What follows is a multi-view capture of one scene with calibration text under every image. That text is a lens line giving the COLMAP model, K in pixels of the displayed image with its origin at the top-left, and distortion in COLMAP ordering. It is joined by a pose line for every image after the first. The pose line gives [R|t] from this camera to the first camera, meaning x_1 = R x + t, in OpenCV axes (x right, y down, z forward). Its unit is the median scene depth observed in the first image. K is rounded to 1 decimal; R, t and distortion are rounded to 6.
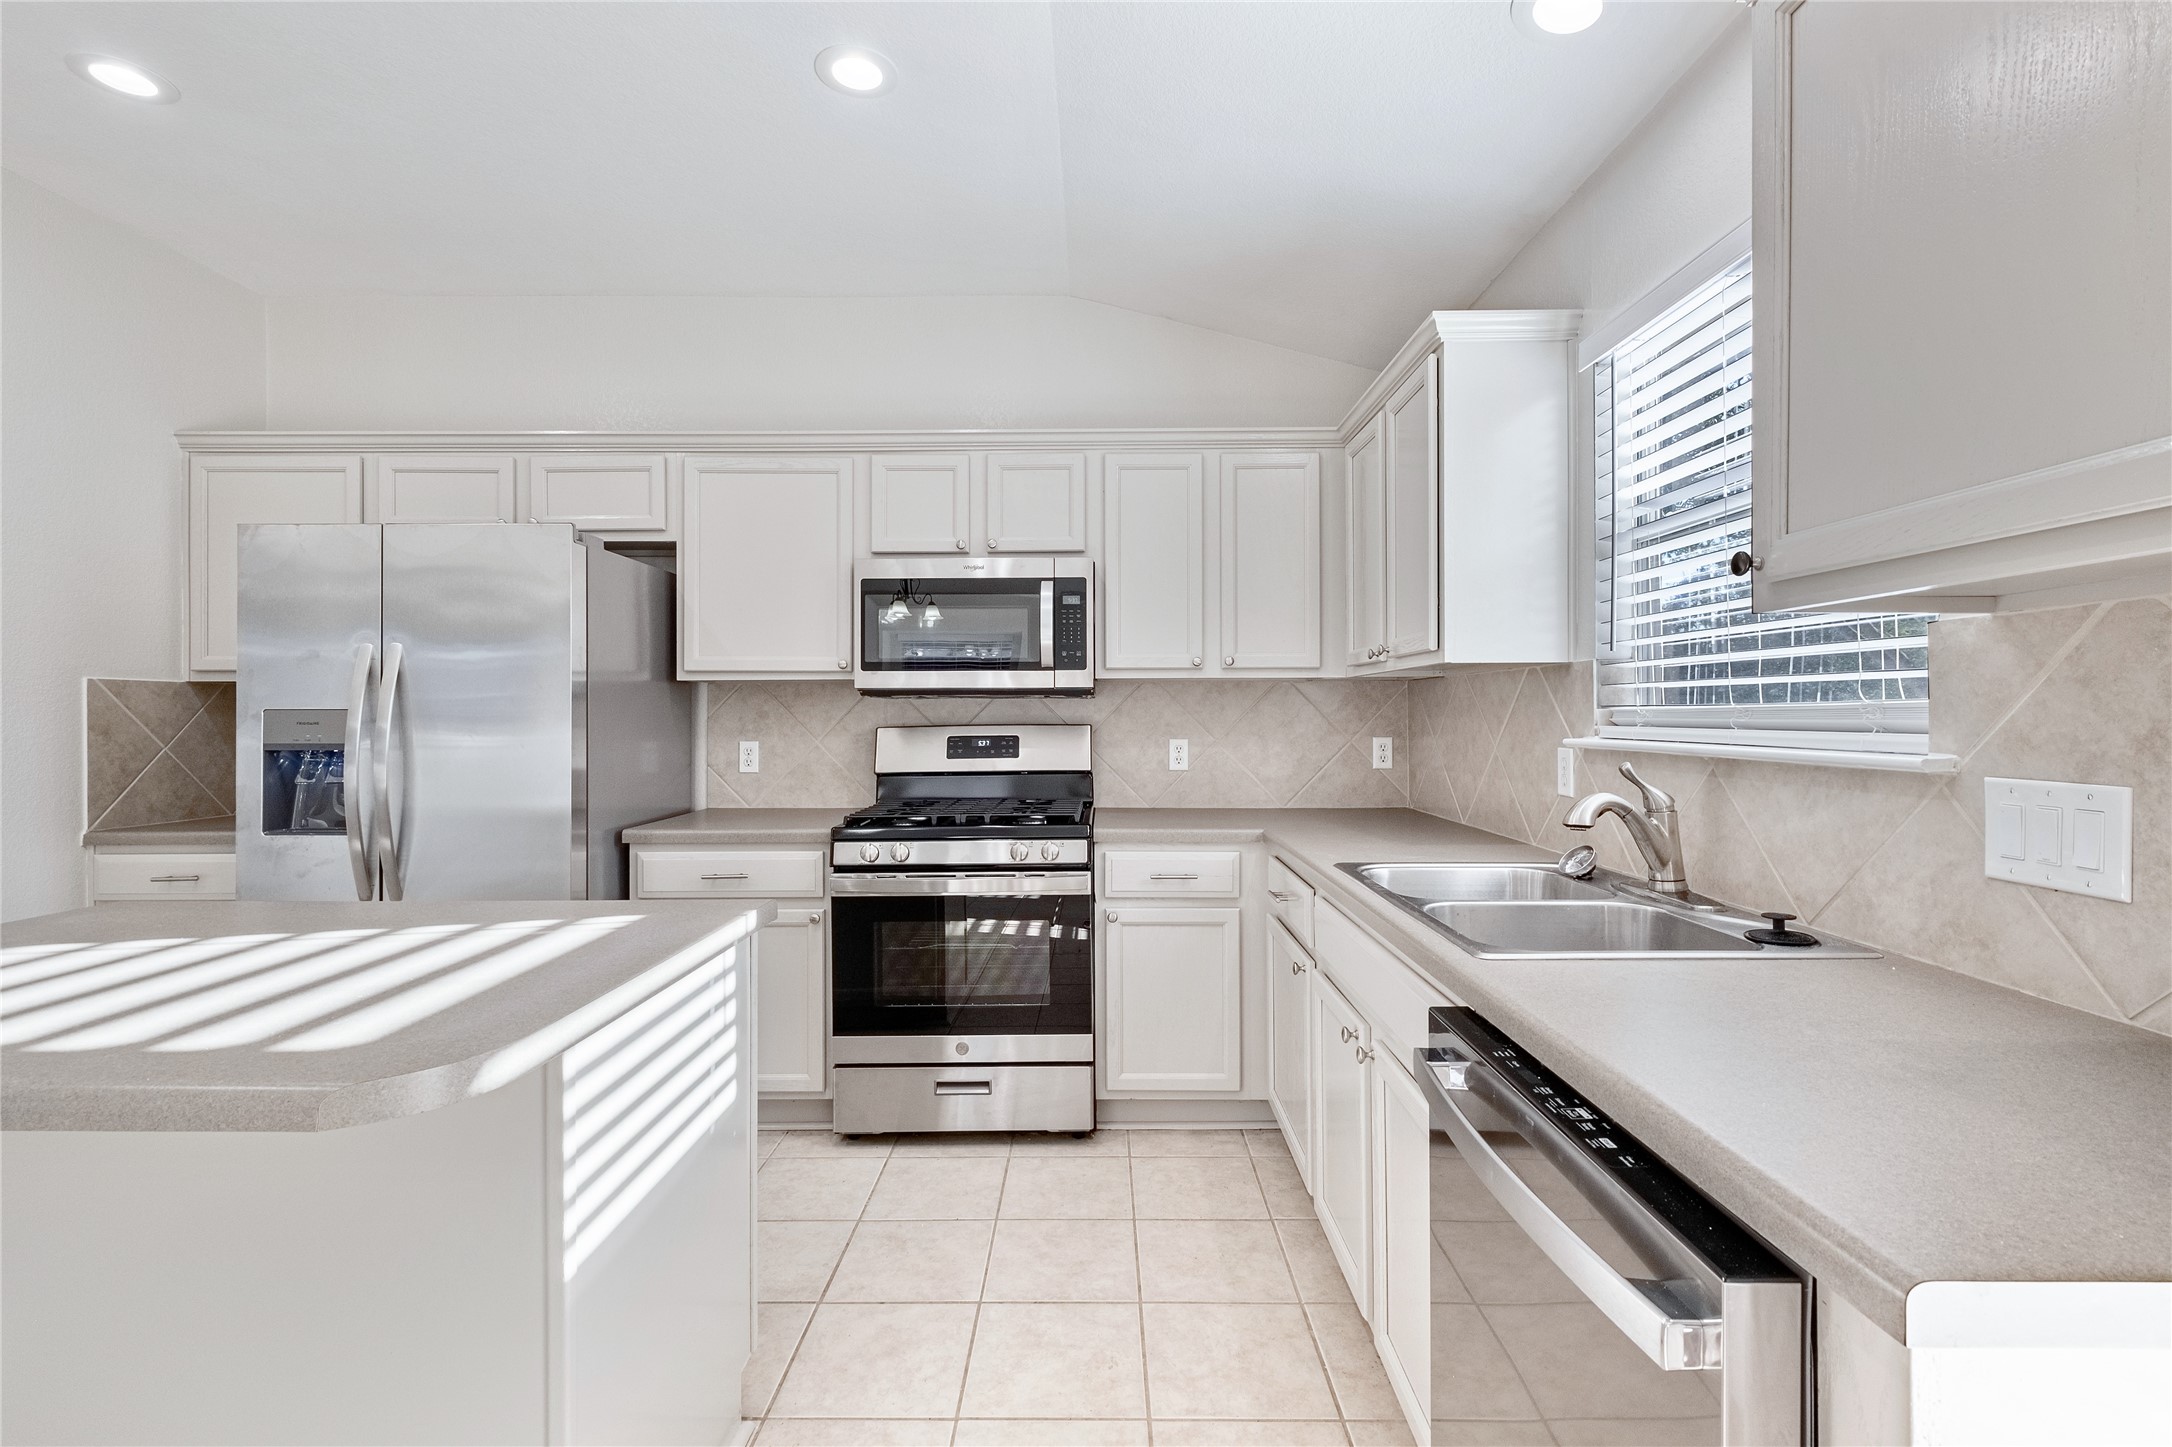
lens RADIAL K [[941.8, 0, 1111.5], [0, 941.8, 725.0], [0, 0, 1]] dist [0.001412, -0.004420]
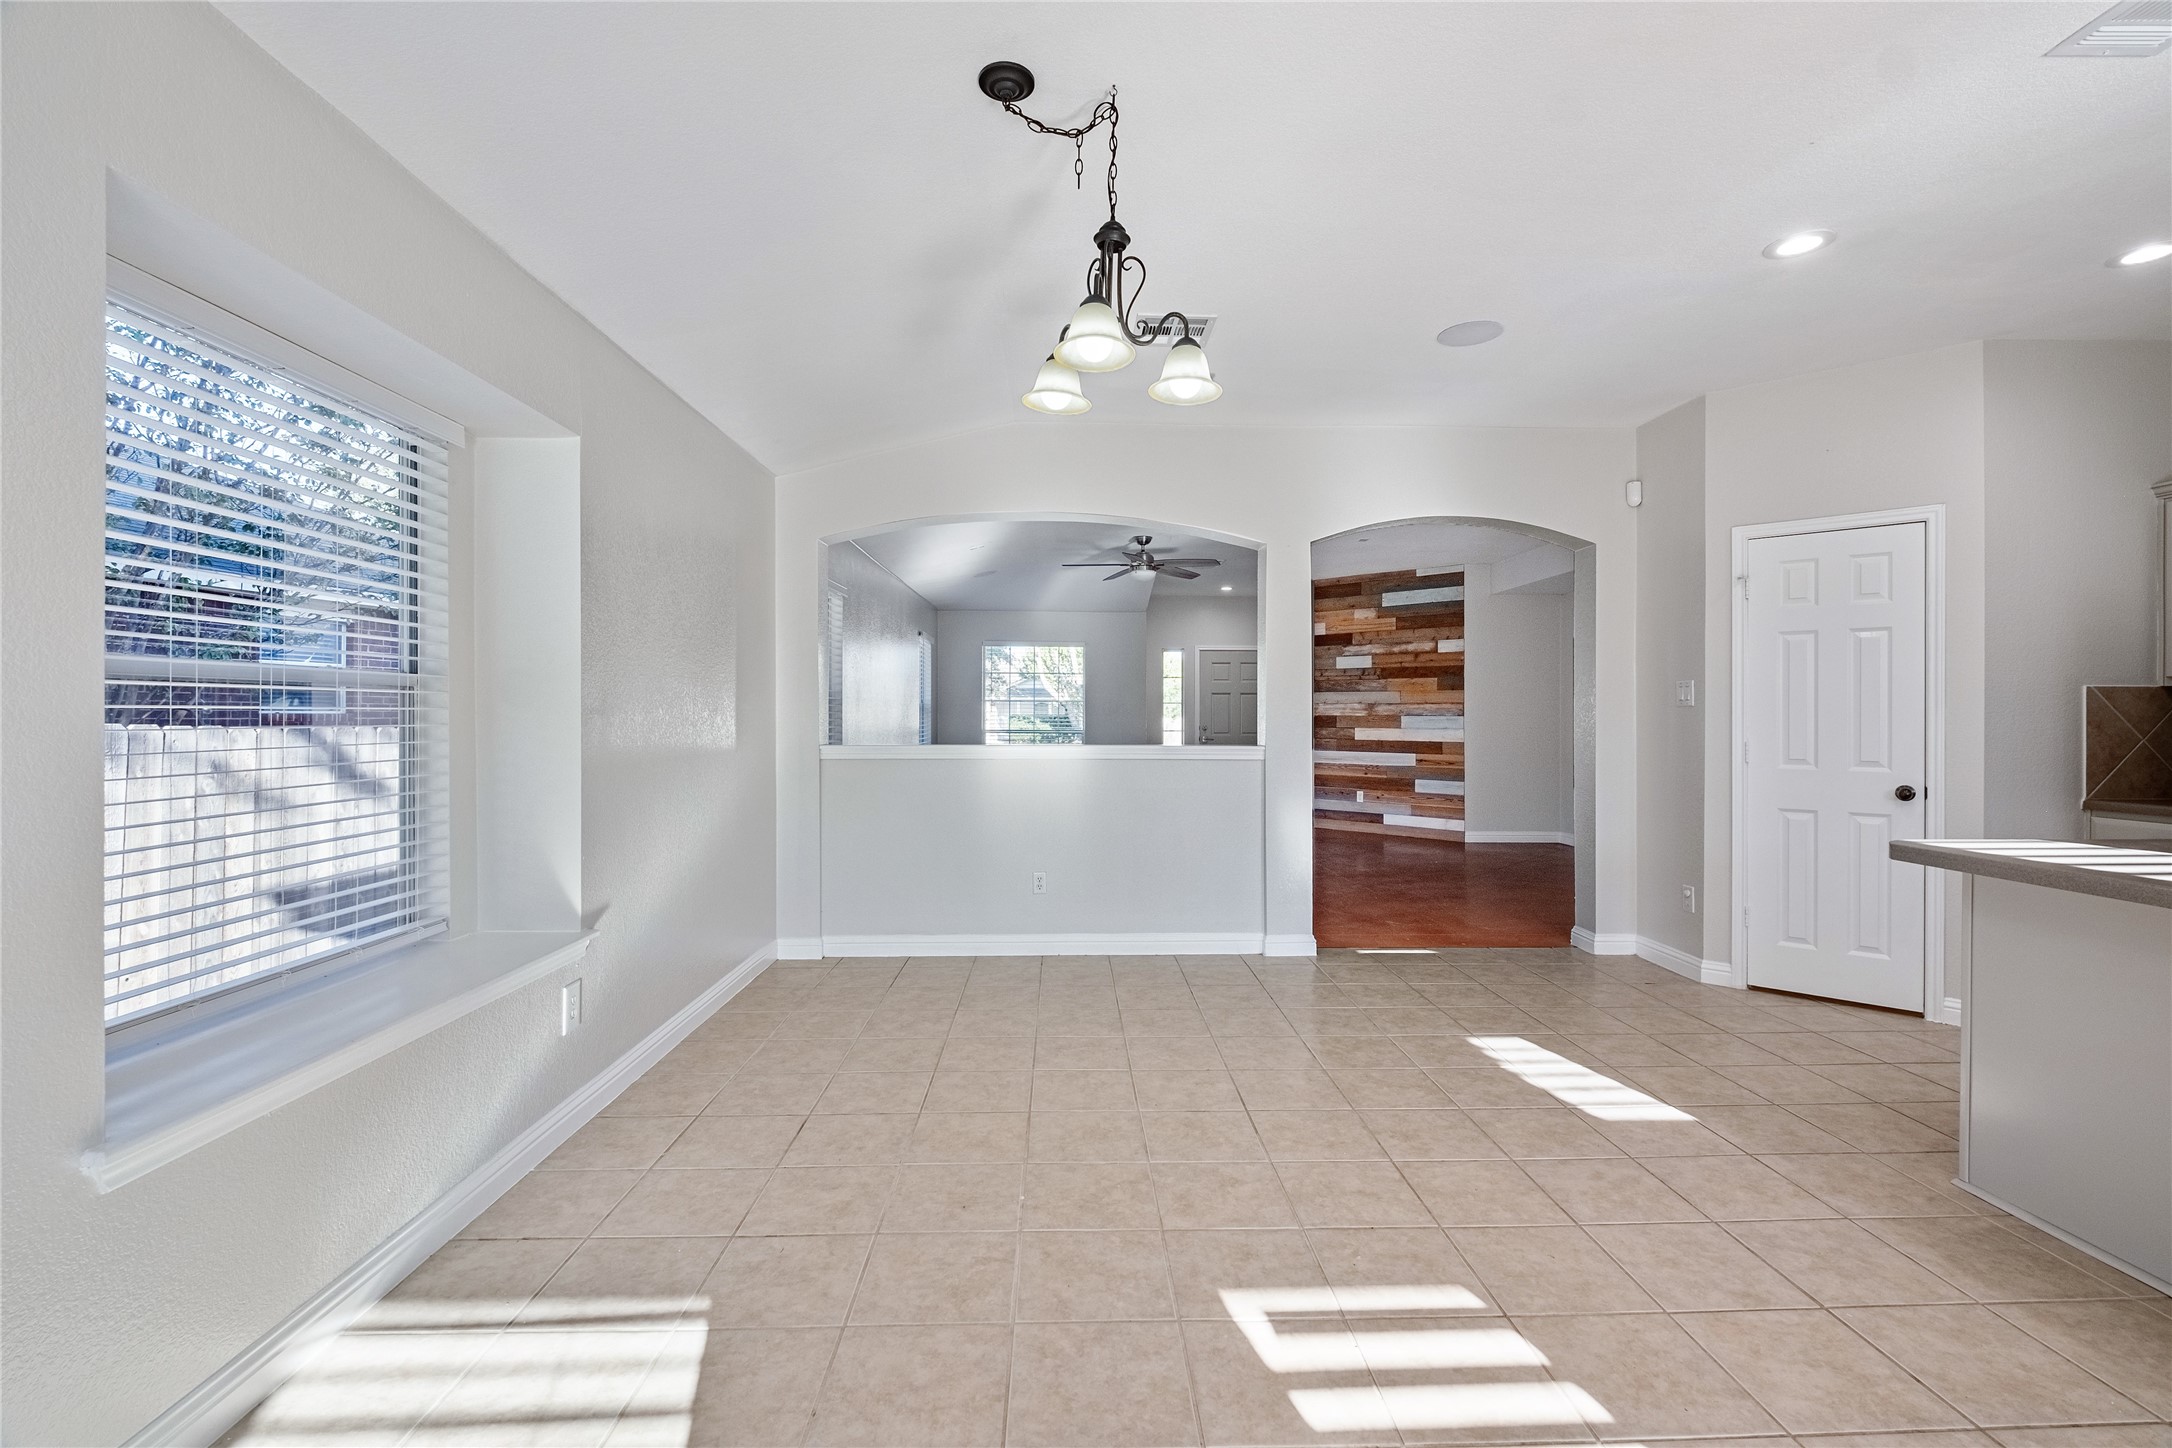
lens RADIAL K [[941.8, 0, 1086.5], [0, 941.8, 711.6], [0, 0, 1]] dist [0.001412, -0.004420]
pose [[0.024597, 0.001736, -0.999696, 0.212947], [-0.012617, 0.999919, 0.001426, 0.003120], [0.999618, 0.012579, 0.024617, -0.448223]]
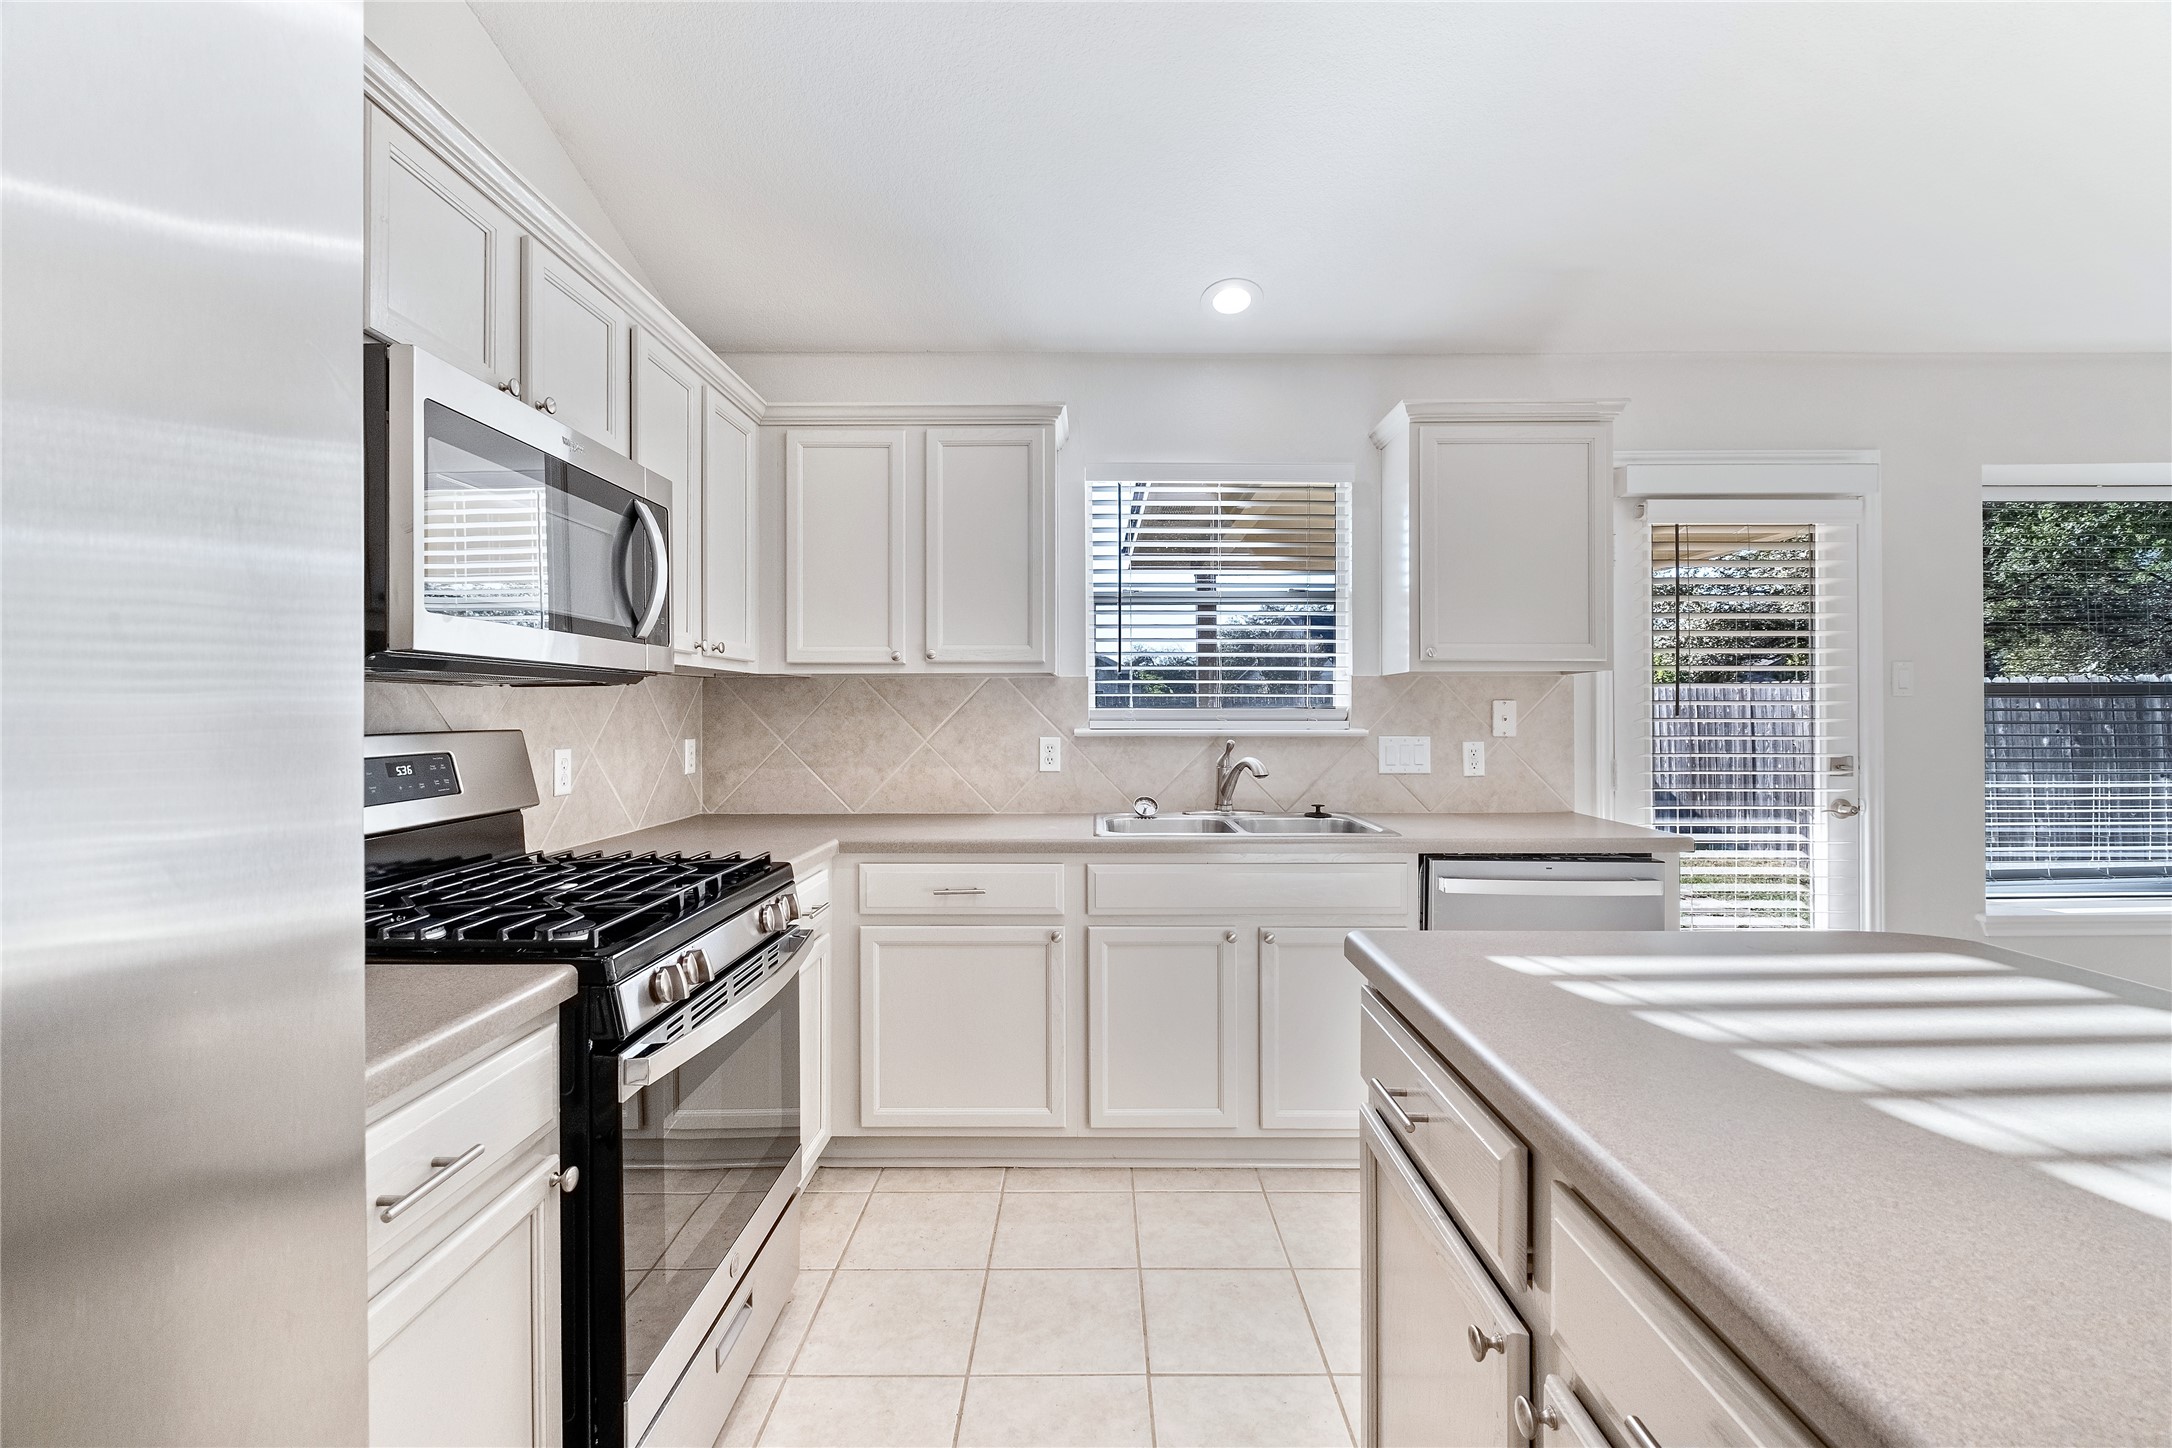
lens RADIAL K [[941.8, 0, 1084.5], [0, 941.8, 711.7], [0, 0, 1]] dist [0.001412, -0.004420]
pose [[0.011515, 0.004425, 0.999924, -0.694156], [0.011889, 0.999919, -0.004562, -0.005321], [-0.999863, 0.011941, 0.011461, 0.700403]]
